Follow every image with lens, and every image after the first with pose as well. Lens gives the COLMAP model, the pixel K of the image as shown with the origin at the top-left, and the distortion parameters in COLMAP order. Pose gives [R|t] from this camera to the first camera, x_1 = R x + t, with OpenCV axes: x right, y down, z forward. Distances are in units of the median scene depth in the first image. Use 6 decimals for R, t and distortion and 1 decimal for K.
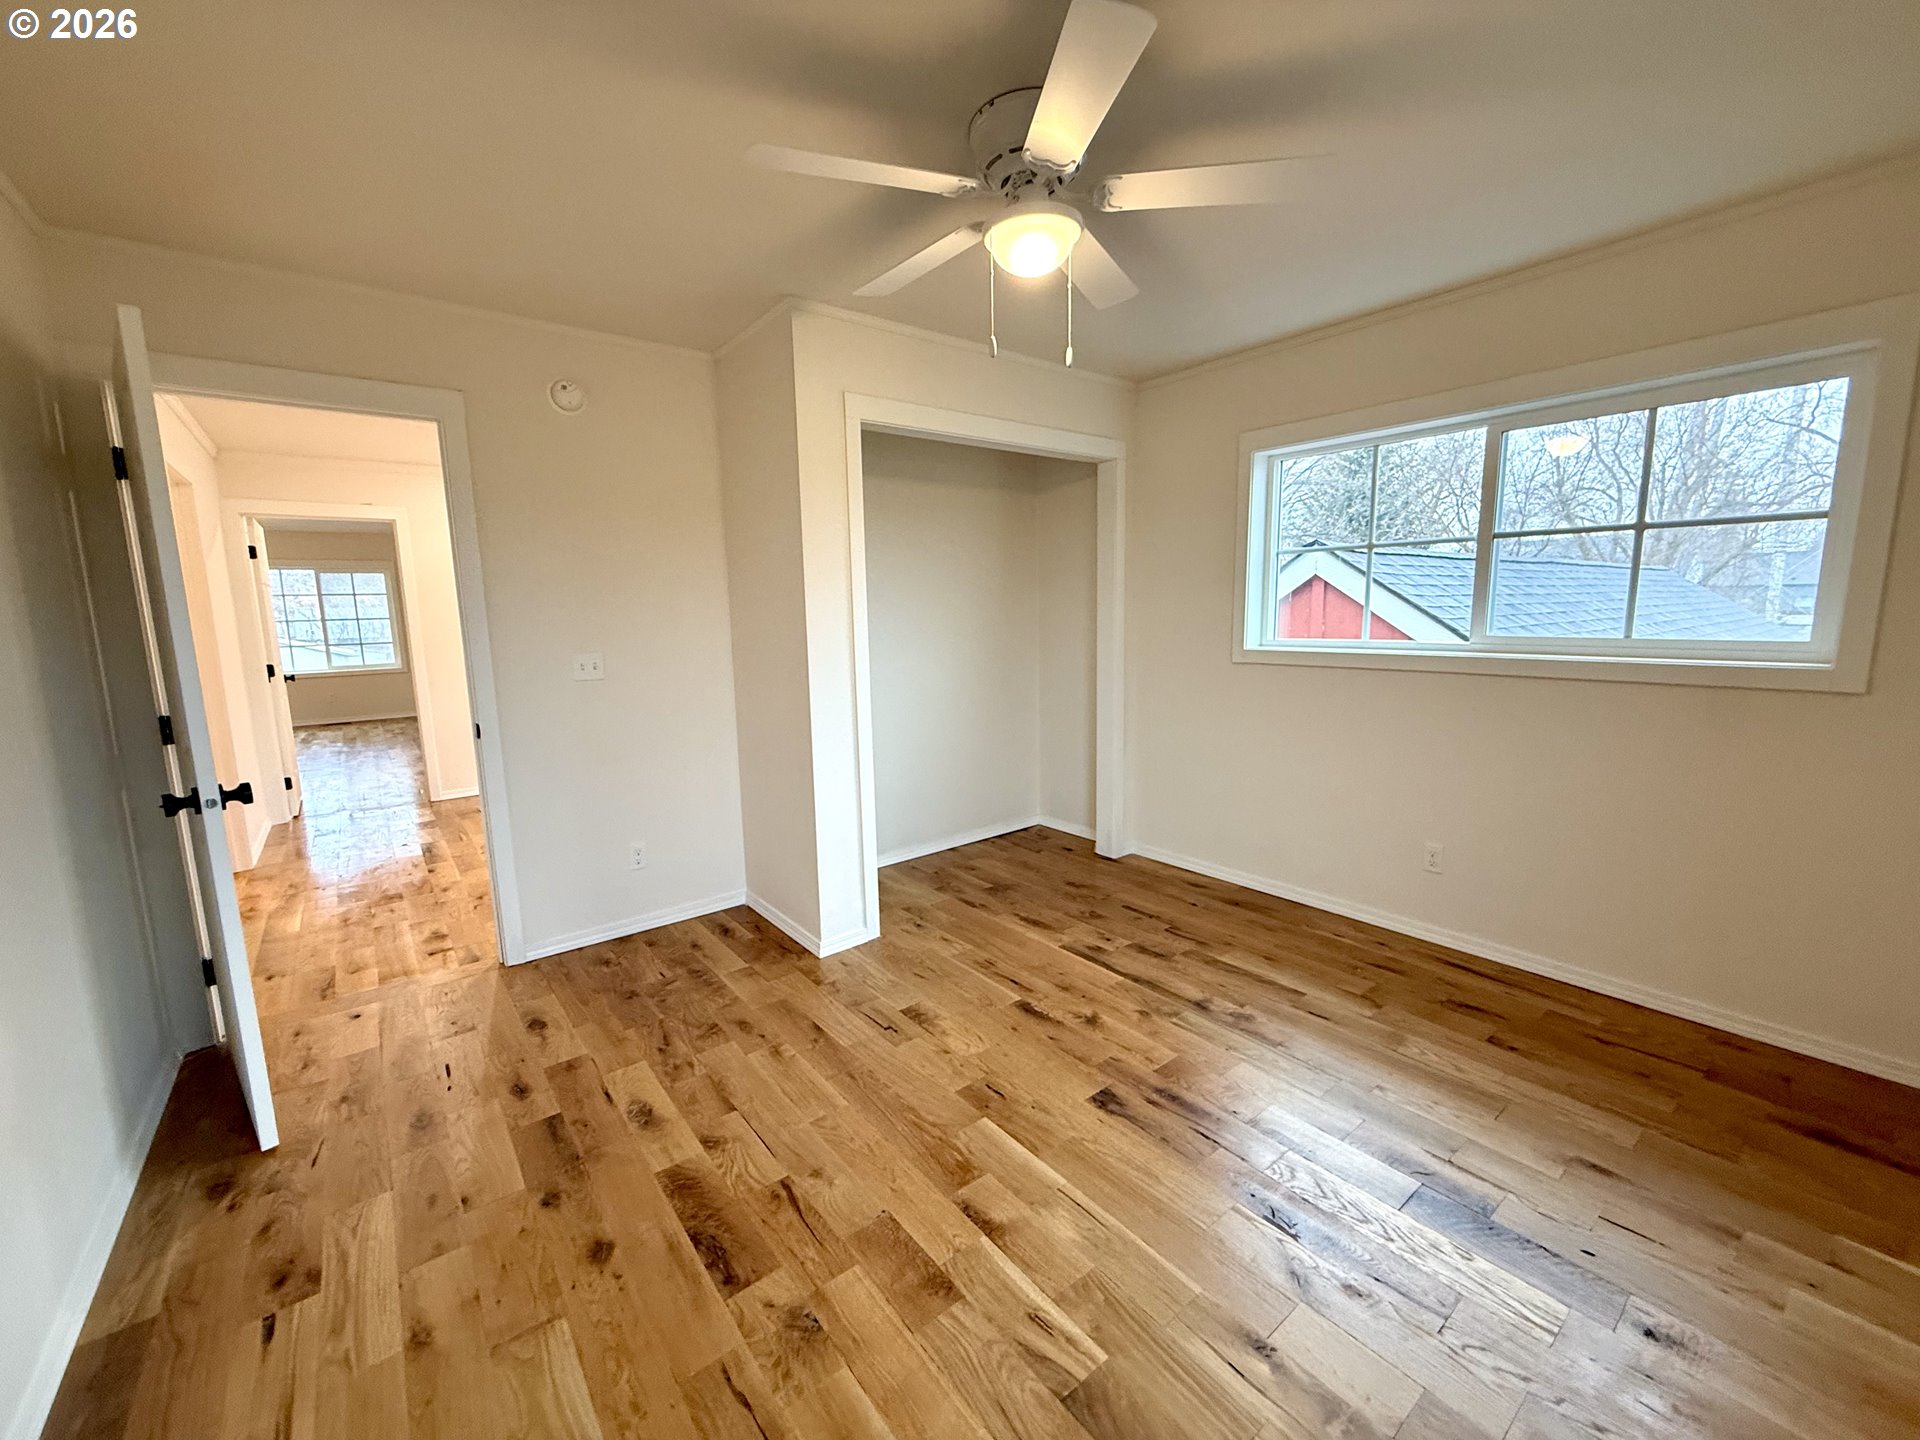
lens RADIAL K [[765.9, 0, 945.7], [0, 765.9, 720.6], [0, 0, 1]] dist [0.002292, -0.000572]
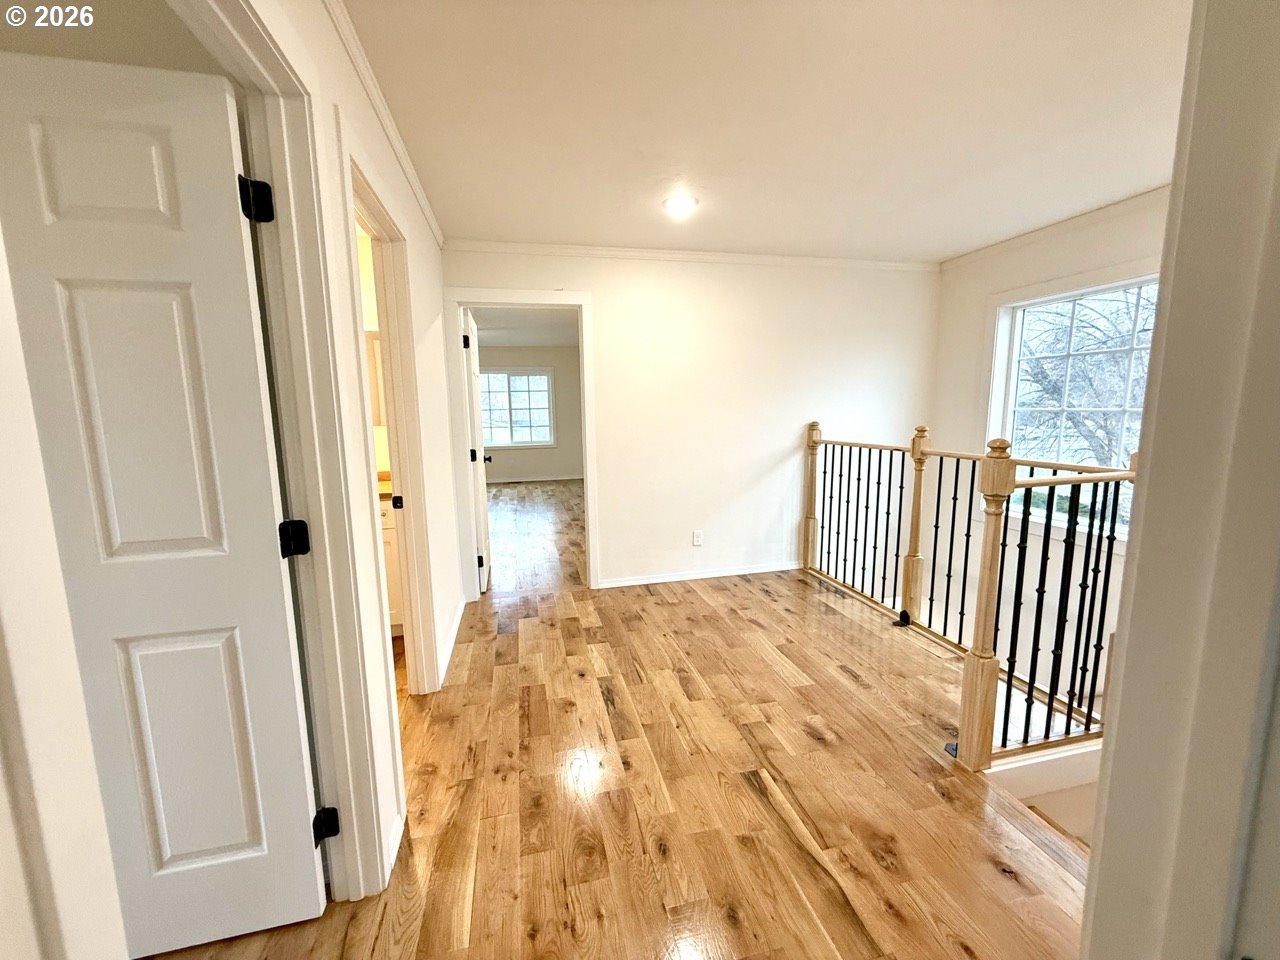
lens RADIAL K [[514.6, 0, 640.0], [0, 514.6, 480.0], [0, 0, 1]] dist [-0.018926, -0.000044]
pose [[0.910520, 0.064606, -0.408387, -0.371380], [-0.064729, 0.997811, 0.013535, -0.054513], [0.408367, 0.014111, 0.912709, 0.438797]]
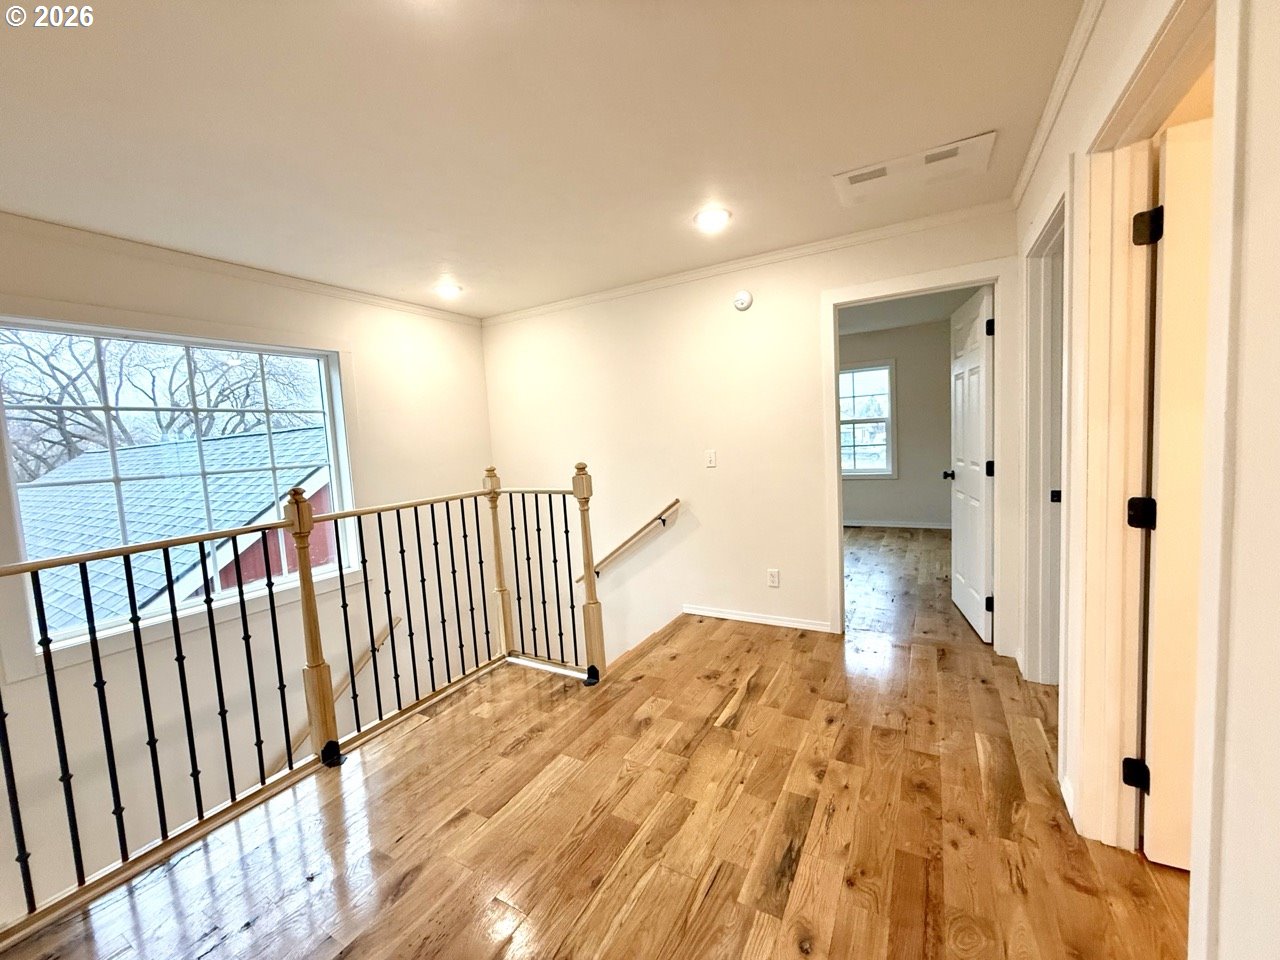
lens RADIAL K [[510.6, 0, 630.4], [0, 510.6, 480.4], [0, 0, 1]] dist [0.002292, -0.000572]
pose [[-0.368914, -0.036306, 0.928754, -0.763161], [0.203102, 0.971940, 0.118669, -0.120061], [-0.907001, 0.232411, -0.351189, 0.928766]]
